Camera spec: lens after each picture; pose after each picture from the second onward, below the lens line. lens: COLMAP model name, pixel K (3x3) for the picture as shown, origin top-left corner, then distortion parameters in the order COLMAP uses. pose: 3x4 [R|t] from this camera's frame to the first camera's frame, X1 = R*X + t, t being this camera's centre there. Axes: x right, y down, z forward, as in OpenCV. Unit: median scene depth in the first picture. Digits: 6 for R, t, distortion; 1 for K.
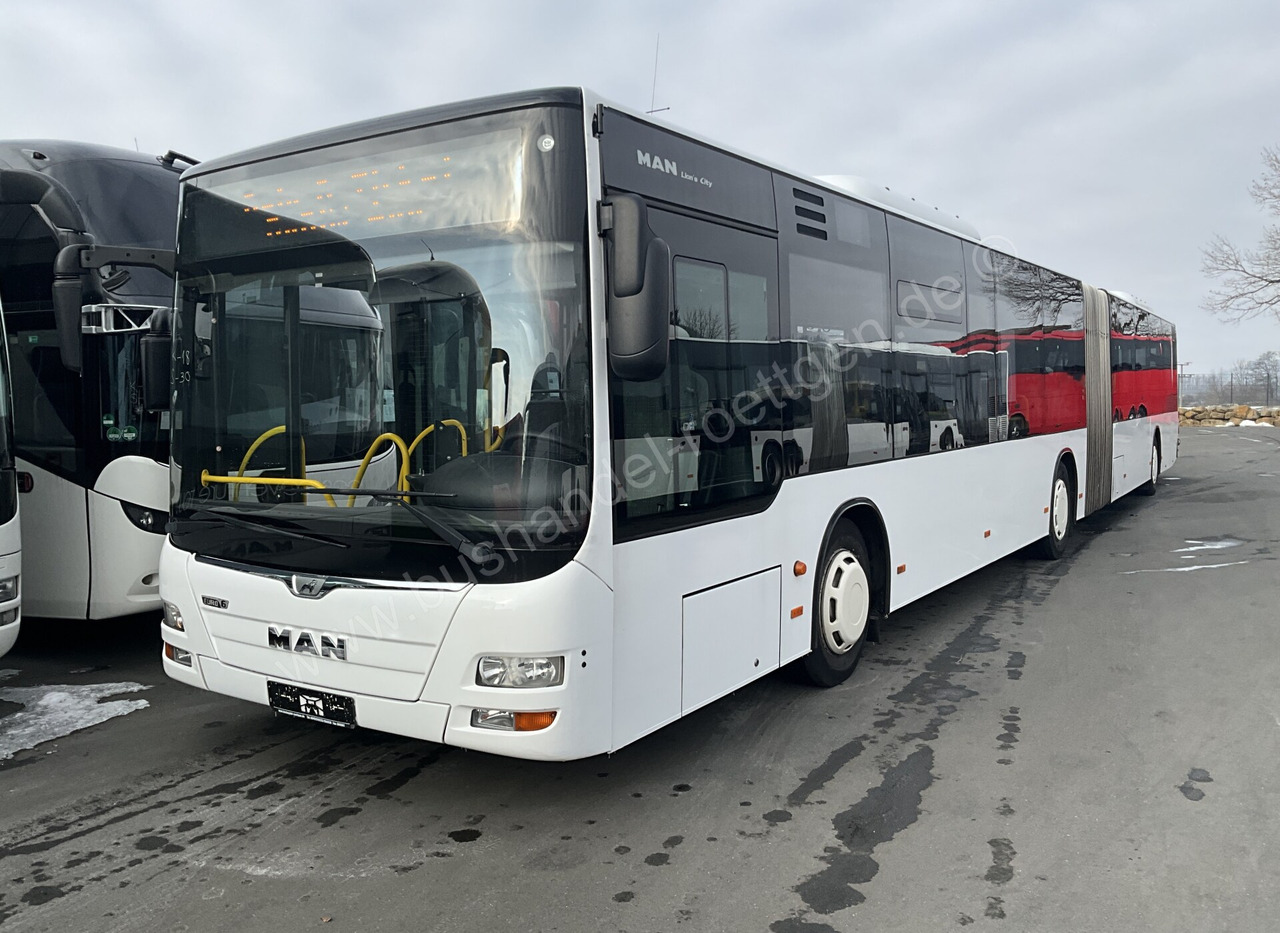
lens RADIAL K [[1071.3, 0, 664.3], [0, 1071.3, 472.6], [0, 0, 1]] dist [0.000896, -0.000635]
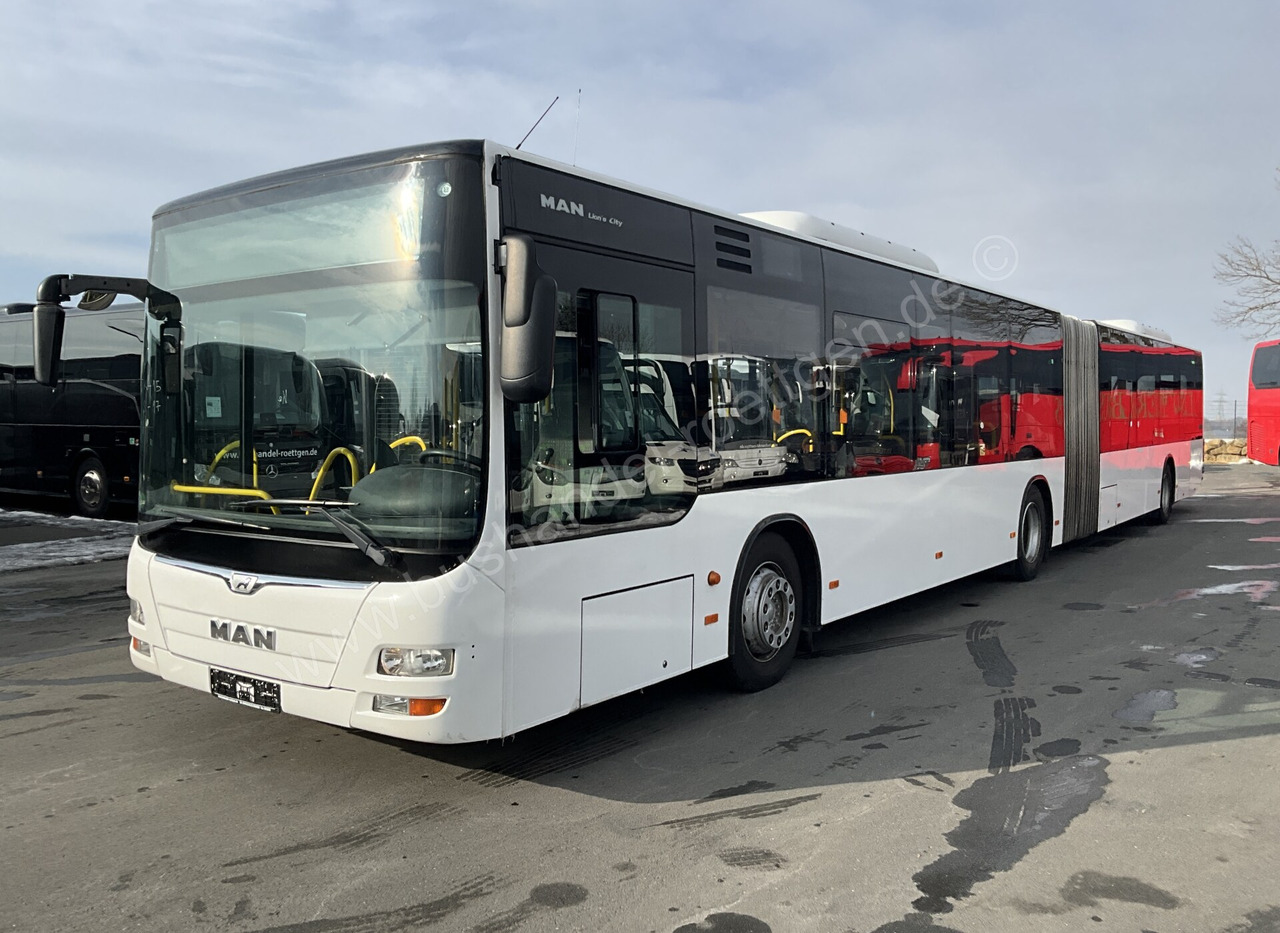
lens RADIAL K [[1071.3, 0, 664.3], [0, 1071.3, 472.6], [0, 0, 1]] dist [0.000896, -0.000635]
pose [[0.999006, 0.014722, -0.042081, 0.146080], [-0.015636, 0.999647, -0.021466, 0.008382], [0.041750, 0.022103, 0.998884, -0.091075]]
